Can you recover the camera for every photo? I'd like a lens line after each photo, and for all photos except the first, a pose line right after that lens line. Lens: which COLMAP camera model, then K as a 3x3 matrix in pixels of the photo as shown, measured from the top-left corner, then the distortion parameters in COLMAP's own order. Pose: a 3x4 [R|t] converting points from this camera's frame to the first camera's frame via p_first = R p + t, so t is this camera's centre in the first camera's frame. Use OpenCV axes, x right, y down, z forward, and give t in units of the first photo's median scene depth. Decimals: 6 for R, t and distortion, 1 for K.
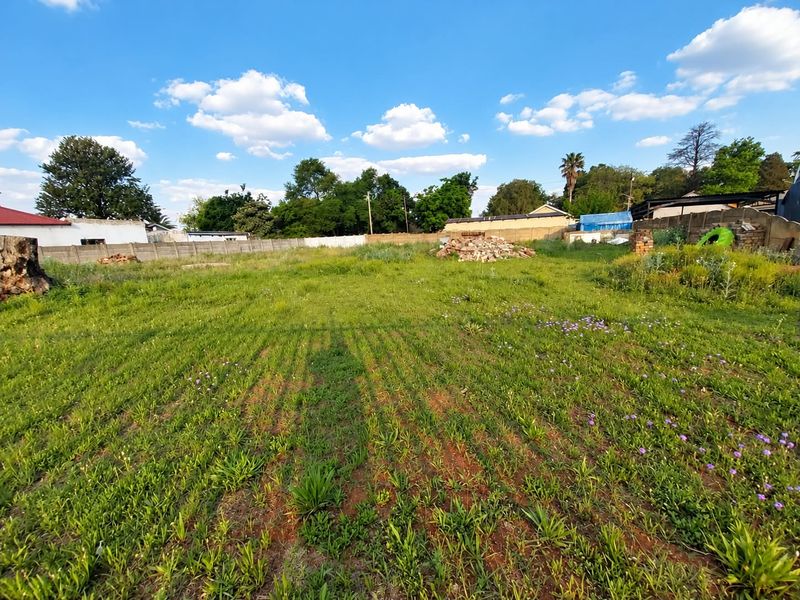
lens RADIAL K [[312.6, 0, 398.4], [0, 312.6, 303.5], [0, 0, 1]] dist [0.024638, -0.017700]
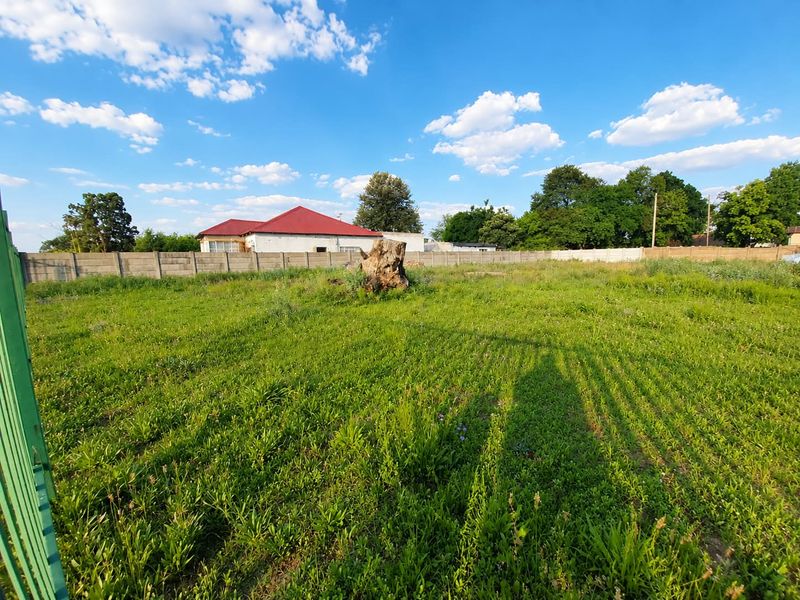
lens RADIAL K [[314.5, 0, 394.5], [0, 314.5, 305.9], [0, 0, 1]] dist [0.017837, -0.014165]
pose [[0.797201, 0.123838, -0.590876, -0.079706], [-0.143748, 0.989523, 0.013446, 0.005794], [0.586351, 0.074218, 0.806650, -0.008324]]
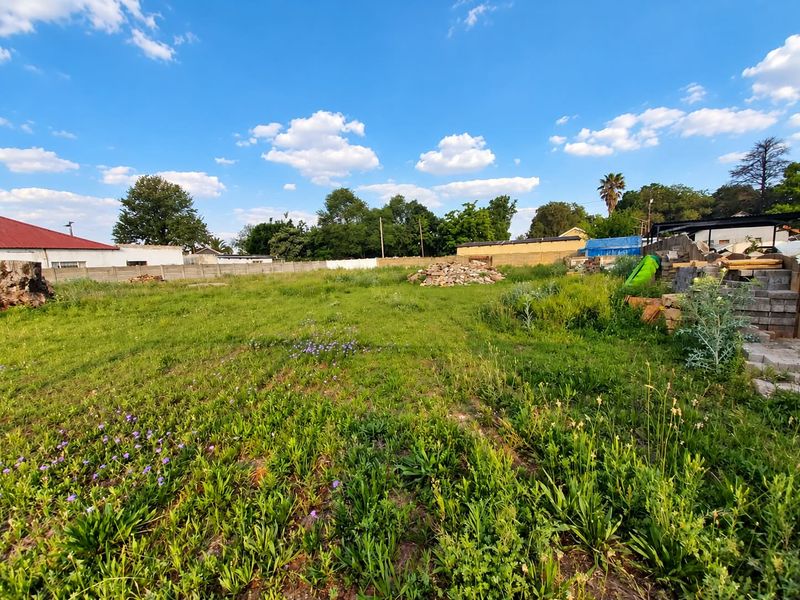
lens RADIAL K [[310.9, 0, 400.3], [0, 310.9, 304.0], [0, 0, 1]] dist [0.015632, -0.013891]
pose [[0.987339, 0.027936, -0.156142, 0.096145], [-0.038140, 0.997301, -0.062743, -0.002948], [0.153968, 0.067904, 0.985740, -0.001304]]
